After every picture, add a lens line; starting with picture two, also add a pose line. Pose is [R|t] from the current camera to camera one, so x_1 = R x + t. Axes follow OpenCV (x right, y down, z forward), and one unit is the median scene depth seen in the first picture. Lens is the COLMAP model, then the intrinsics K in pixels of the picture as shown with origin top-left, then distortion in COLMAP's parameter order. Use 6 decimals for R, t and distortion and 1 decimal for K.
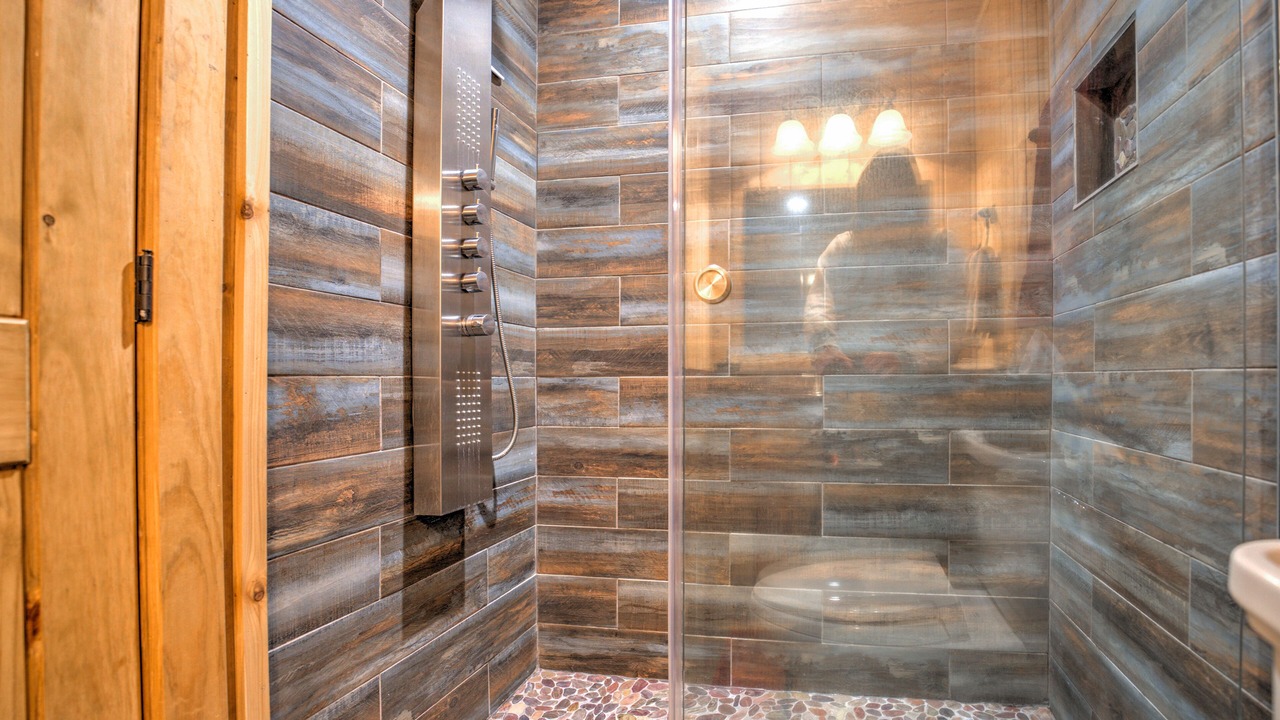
lens RADIAL K [[515.9, 0, 643.5], [0, 515.9, 355.3], [0, 0, 1]] dist [-0.026061, 0.000507]
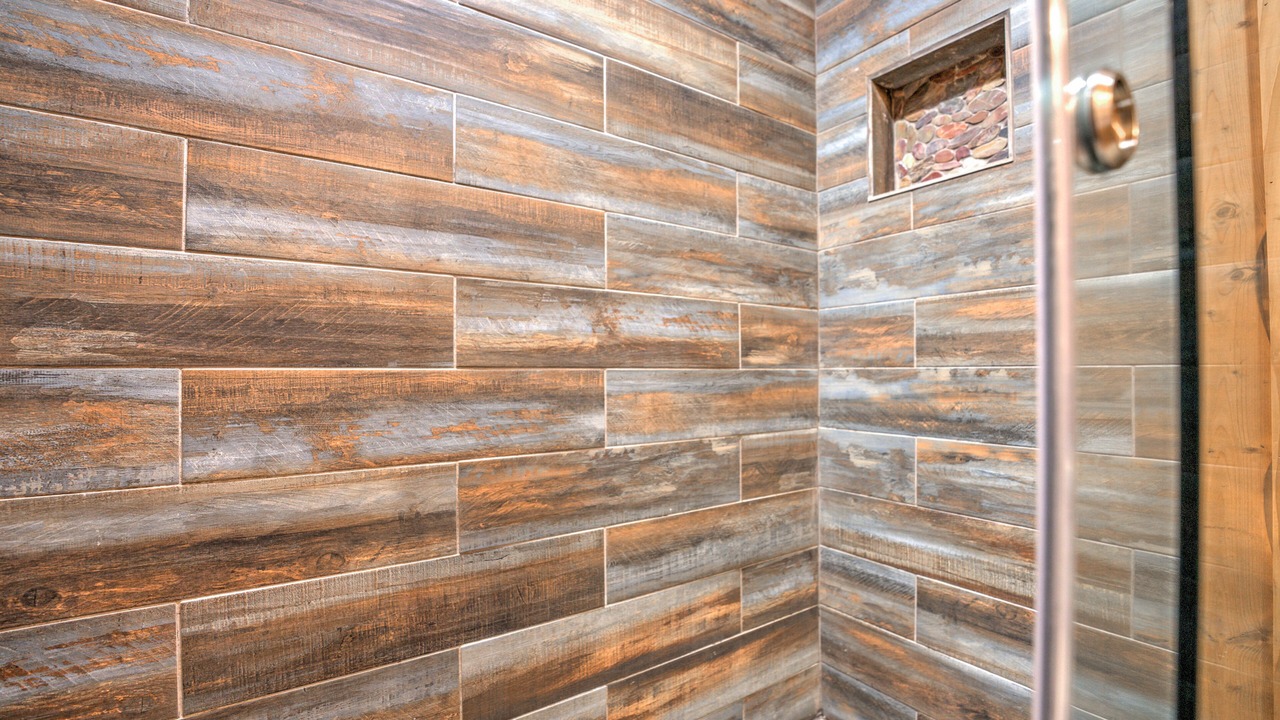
lens RADIAL K [[557.2, 0, 639.8], [0, 557.2, 364.0], [0, 0, 1]] dist [-0.027092, 0.000325]
pose [[0.637149, 0.016608, 0.770562, -0.188833], [-0.036400, 0.999301, 0.008559, 0.024806], [-0.769881, -0.033502, 0.637308, 0.501901]]
